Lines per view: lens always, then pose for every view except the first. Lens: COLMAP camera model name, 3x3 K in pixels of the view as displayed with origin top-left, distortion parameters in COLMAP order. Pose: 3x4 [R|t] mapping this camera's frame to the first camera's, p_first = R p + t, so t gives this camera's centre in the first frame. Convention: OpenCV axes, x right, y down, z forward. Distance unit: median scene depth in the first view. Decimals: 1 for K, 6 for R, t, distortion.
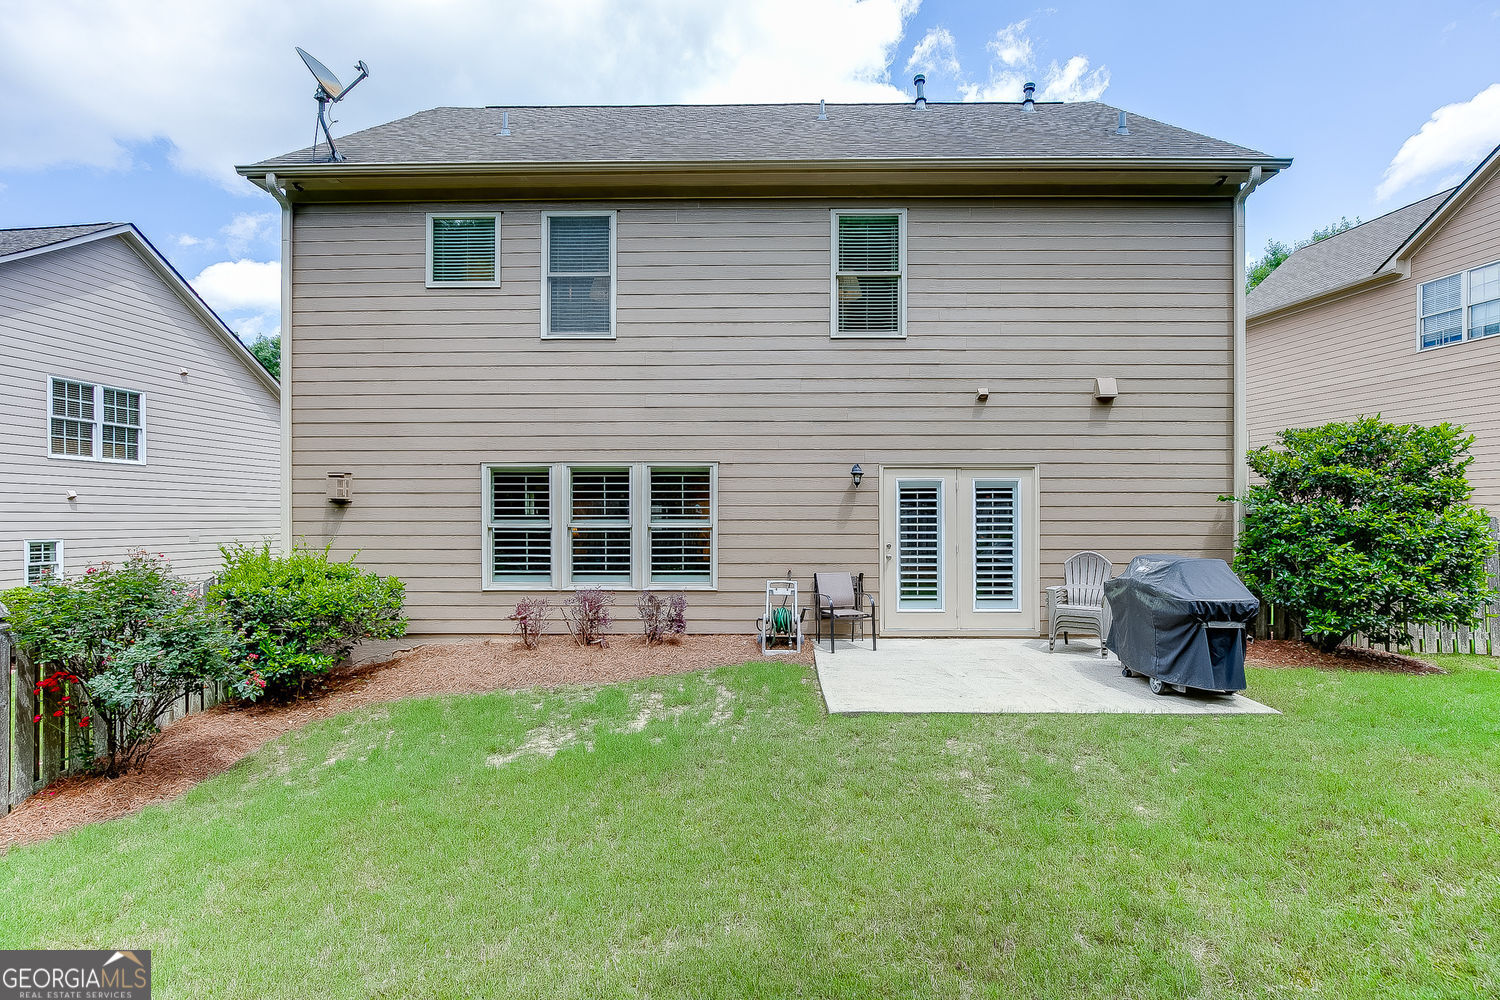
lens RADIAL K [[681.7, 0, 752.8], [0, 681.7, 529.7], [0, 0, 1]] dist [-0.034601, -0.000318]
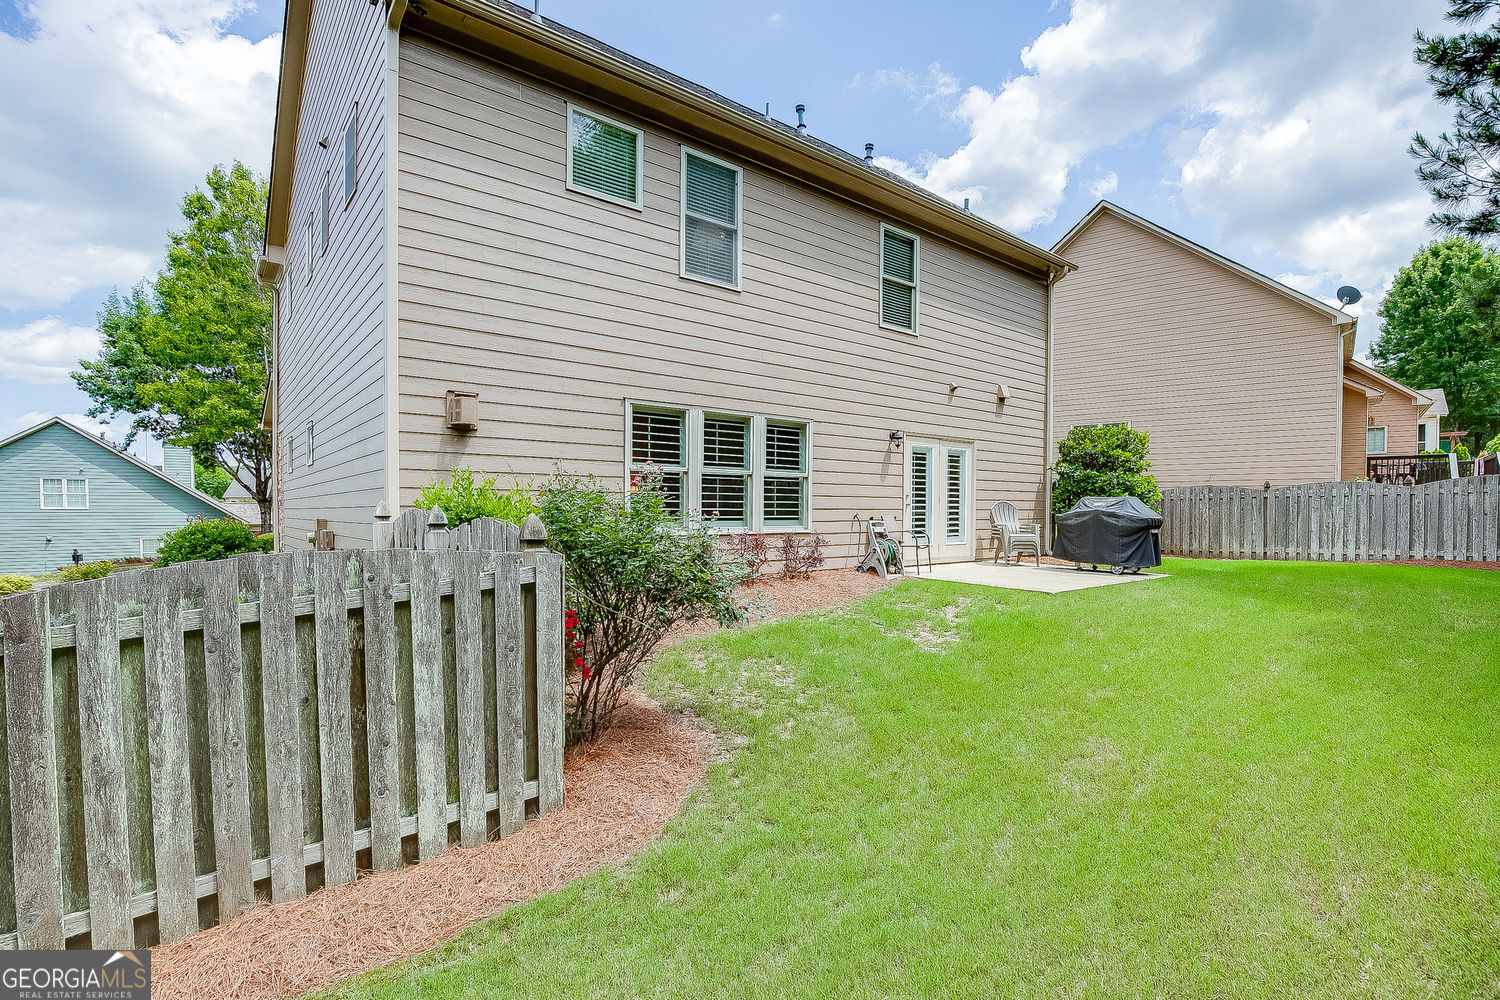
lens RADIAL K [[681.7, 0, 752.8], [0, 681.7, 529.7], [0, 0, 1]] dist [-0.034601, -0.000318]
pose [[0.785147, -0.015555, 0.619115, -0.833276], [0.000507, 0.999700, 0.024475, 0.056718], [-0.619310, -0.018903, 0.784919, 0.165253]]
